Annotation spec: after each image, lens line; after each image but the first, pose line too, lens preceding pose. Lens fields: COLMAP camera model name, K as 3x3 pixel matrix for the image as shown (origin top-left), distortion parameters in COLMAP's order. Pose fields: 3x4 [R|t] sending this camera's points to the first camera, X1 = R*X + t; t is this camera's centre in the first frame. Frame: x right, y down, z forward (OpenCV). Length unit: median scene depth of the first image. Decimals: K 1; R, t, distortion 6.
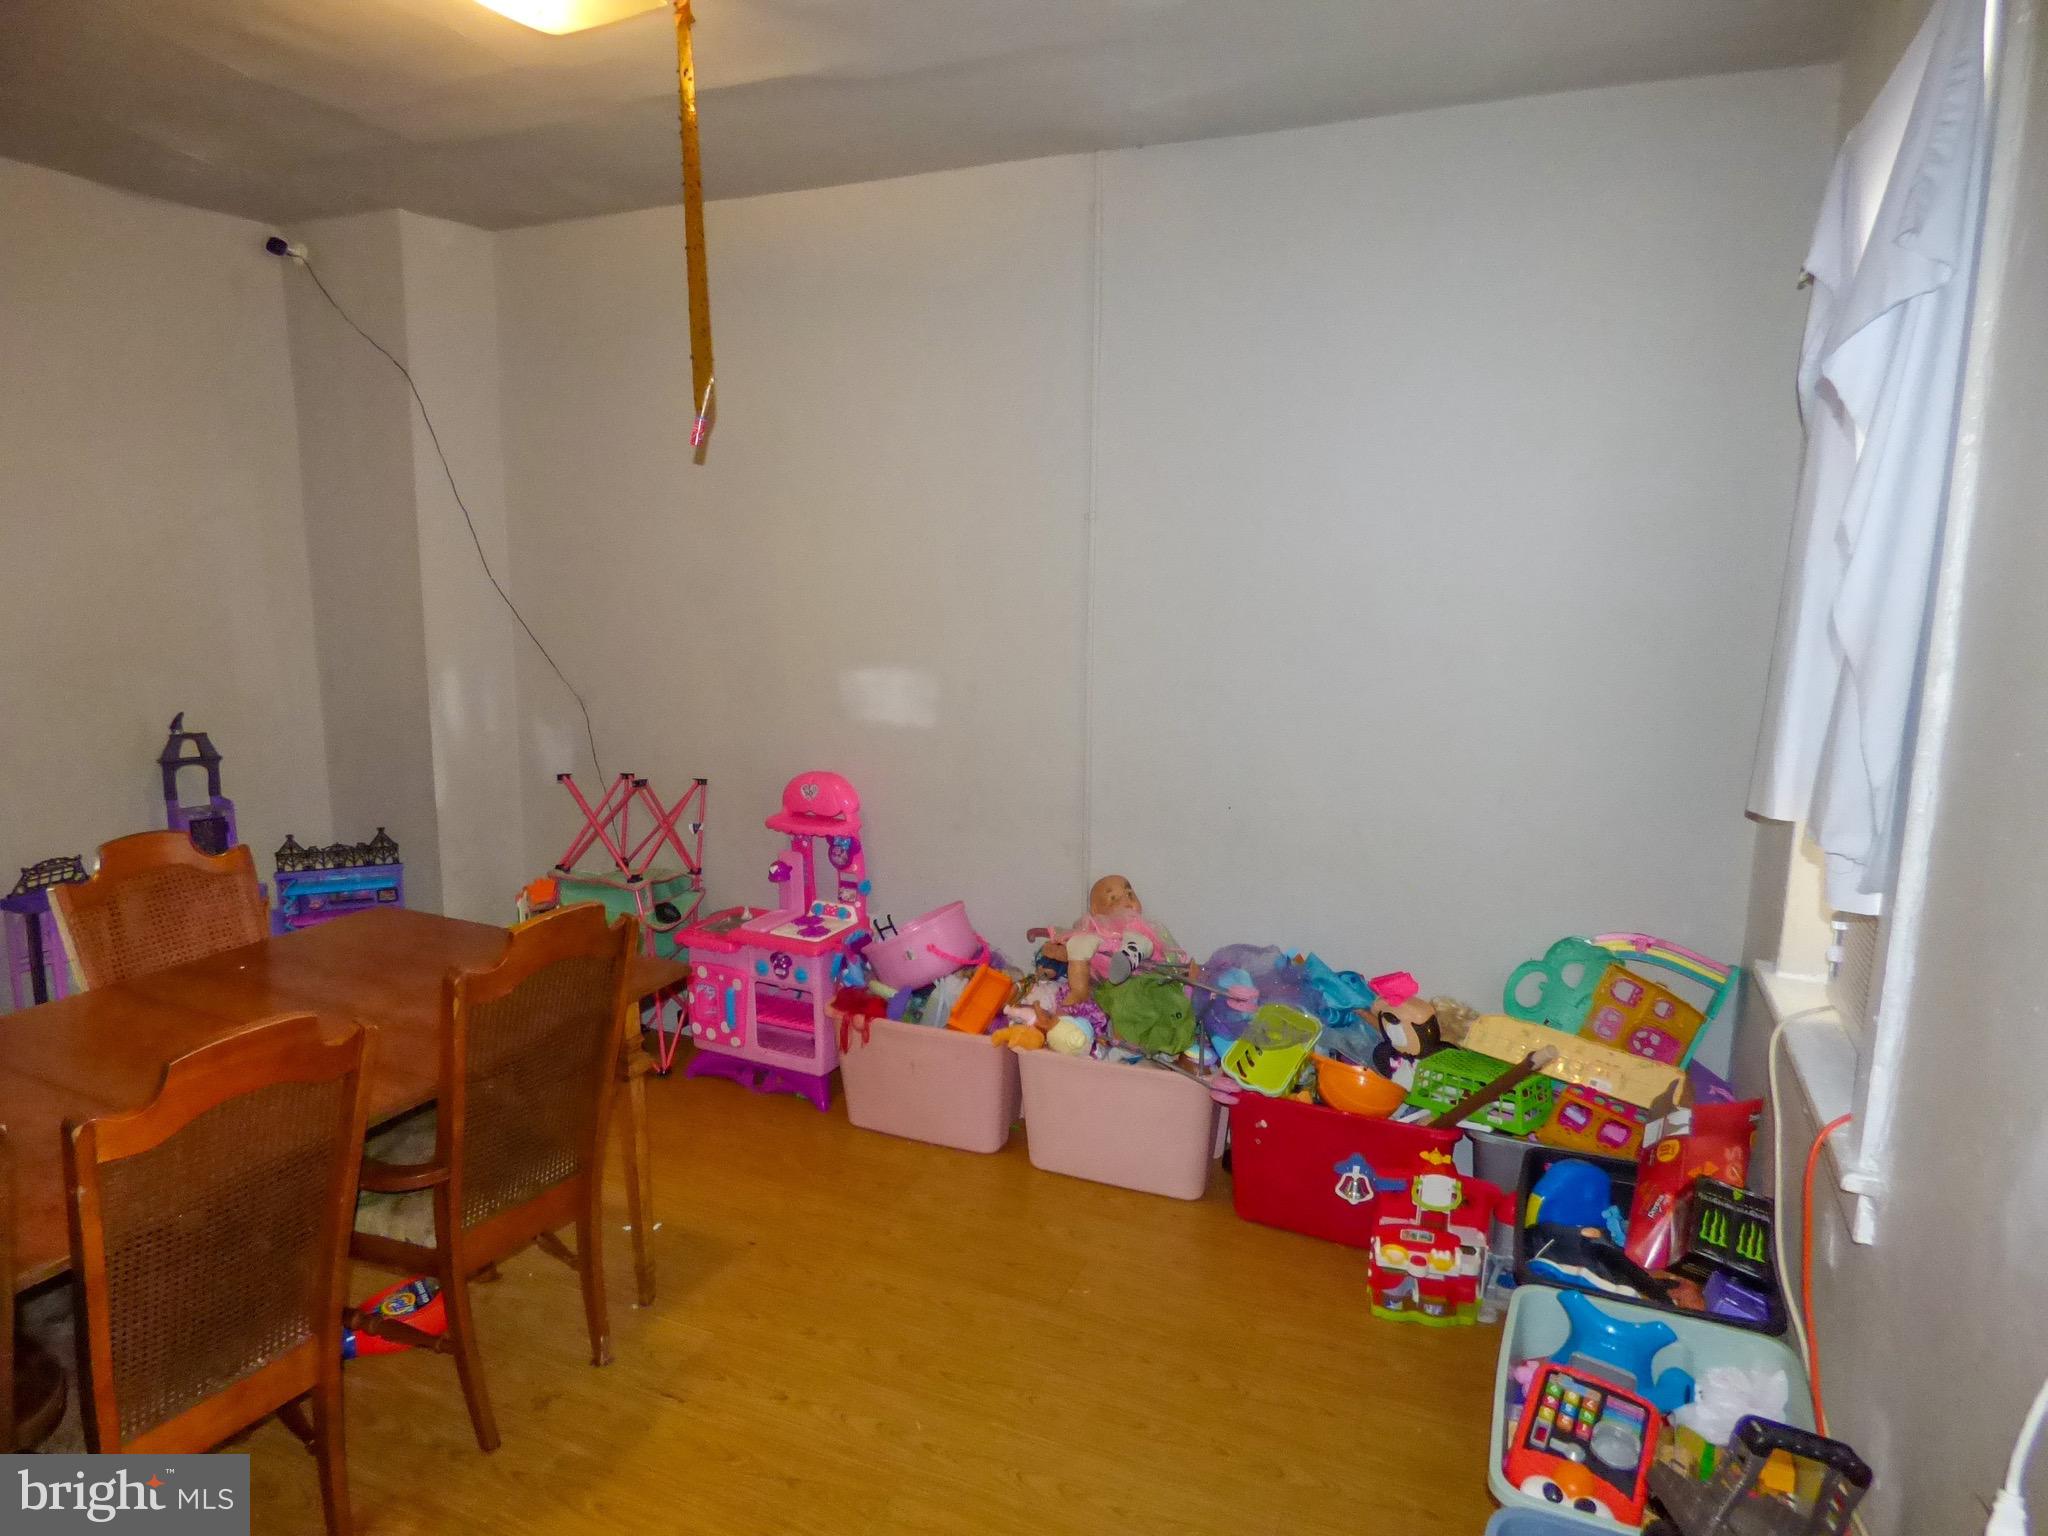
lens RADIAL K [[1219.5, 0, 1013.6], [0, 1219.5, 777.0], [0, 0, 1]] dist [-0.012143, 0.000261]
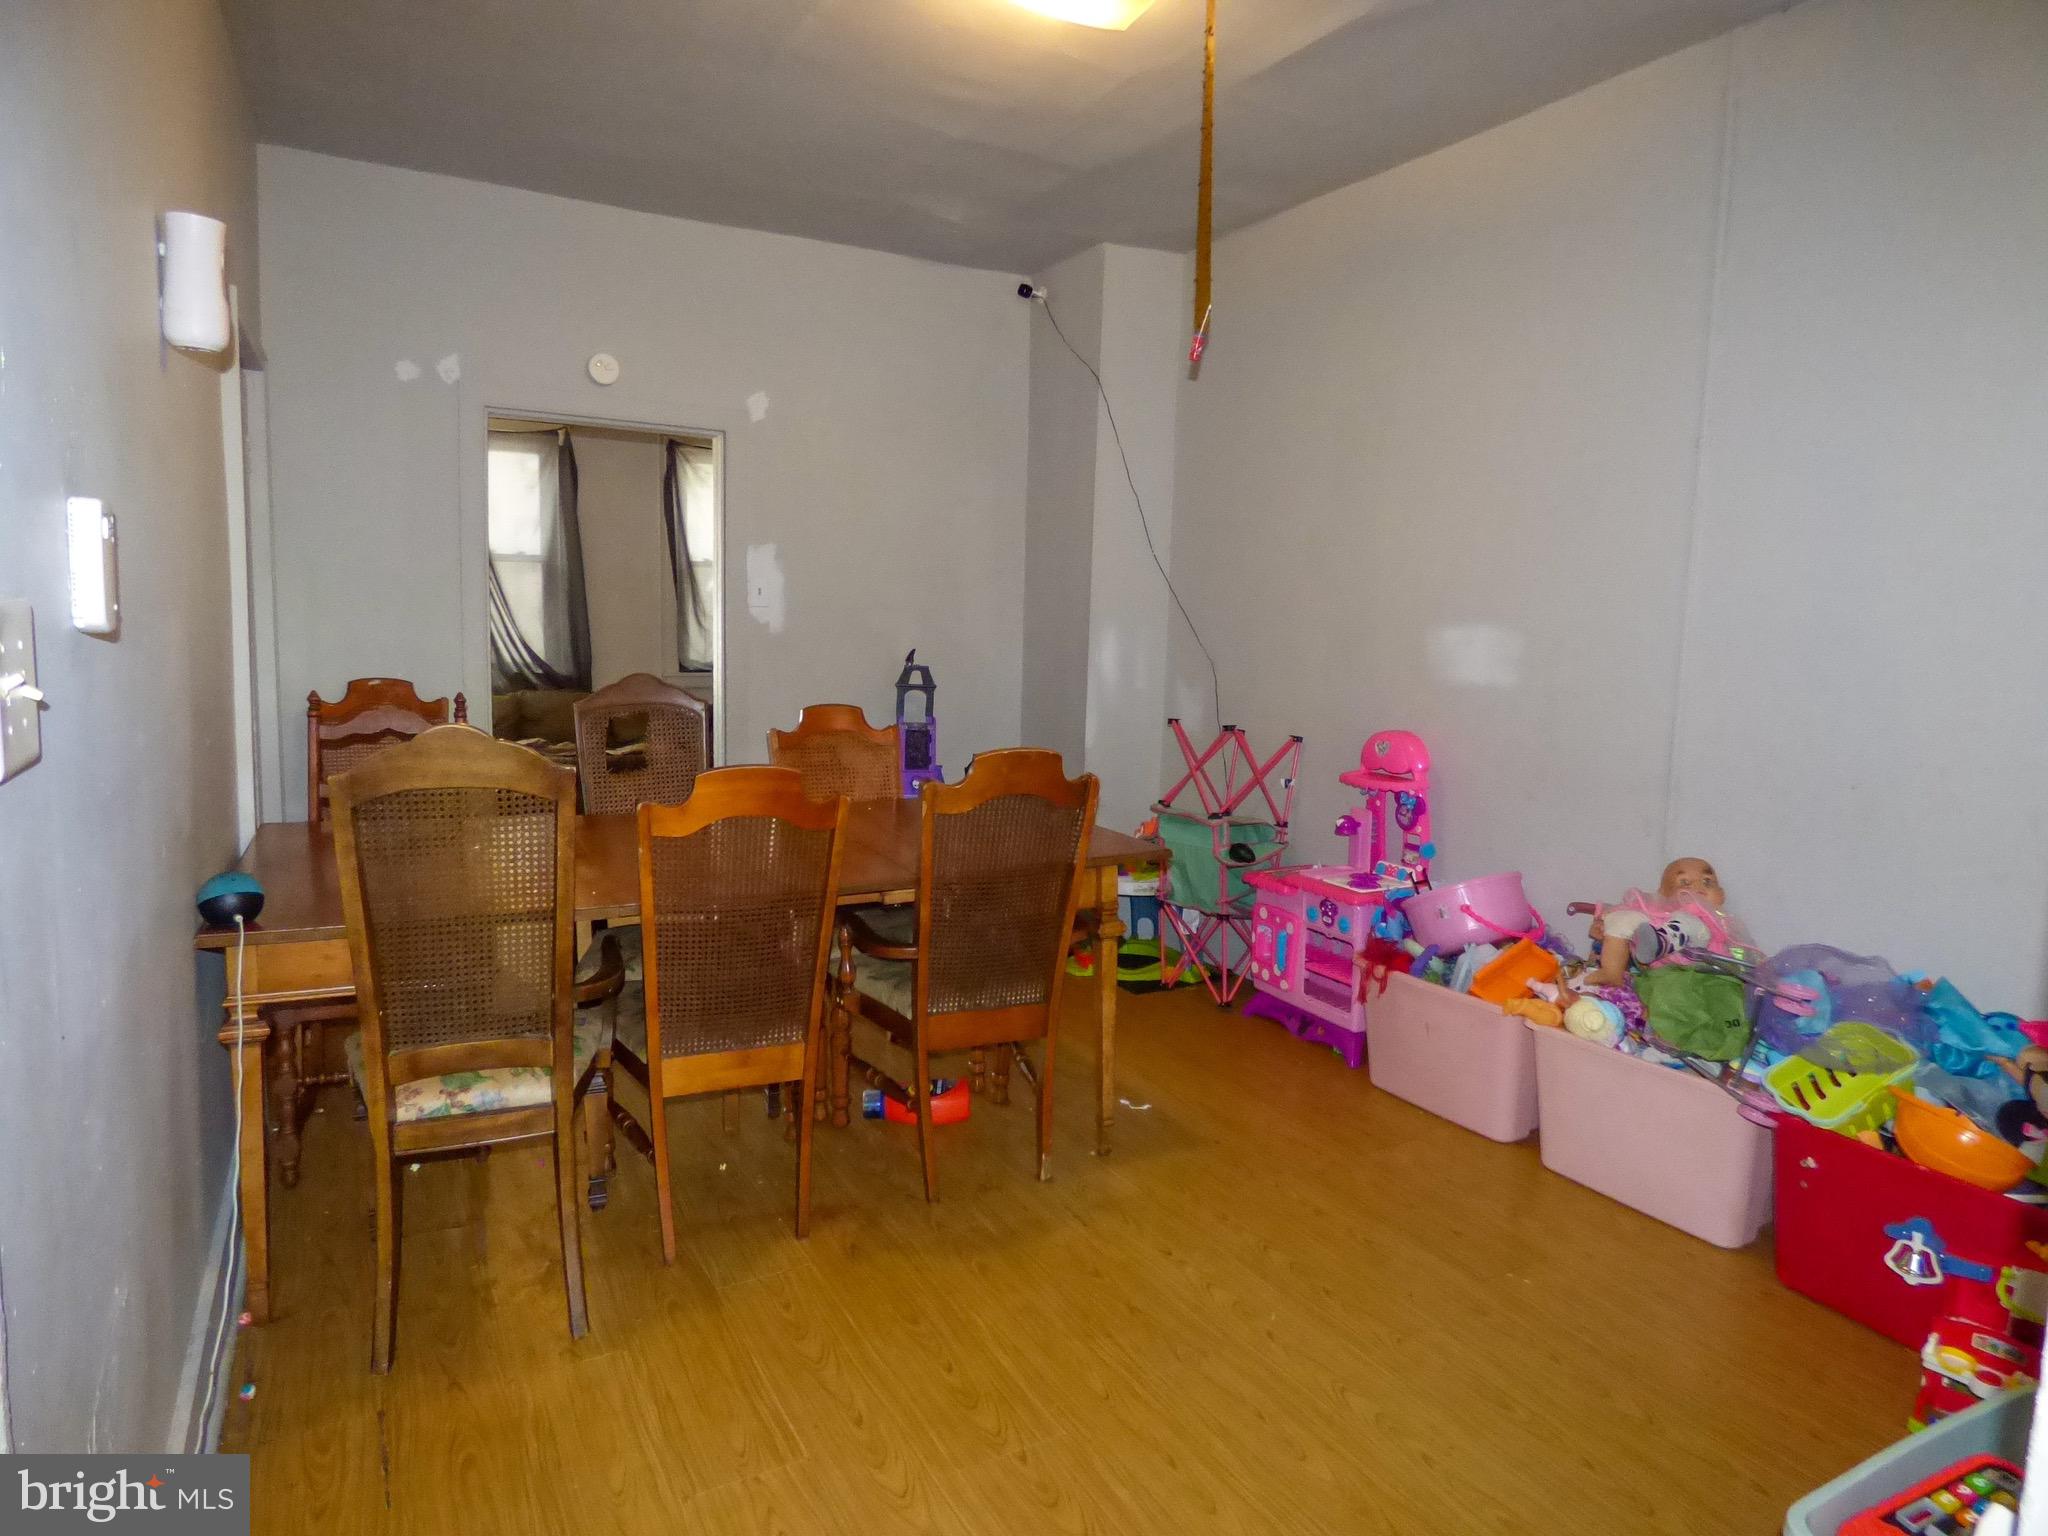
lens RADIAL K [[1219.5, 0, 1022.6], [0, 1219.5, 768.0], [0, 0, 1]] dist [-0.012143, 0.000261]
pose [[0.797162, 0.084232, -0.597861, 0.210406], [-0.123413, 0.992046, -0.024785, 0.096274], [0.591018, 0.093542, 0.801217, 0.033475]]
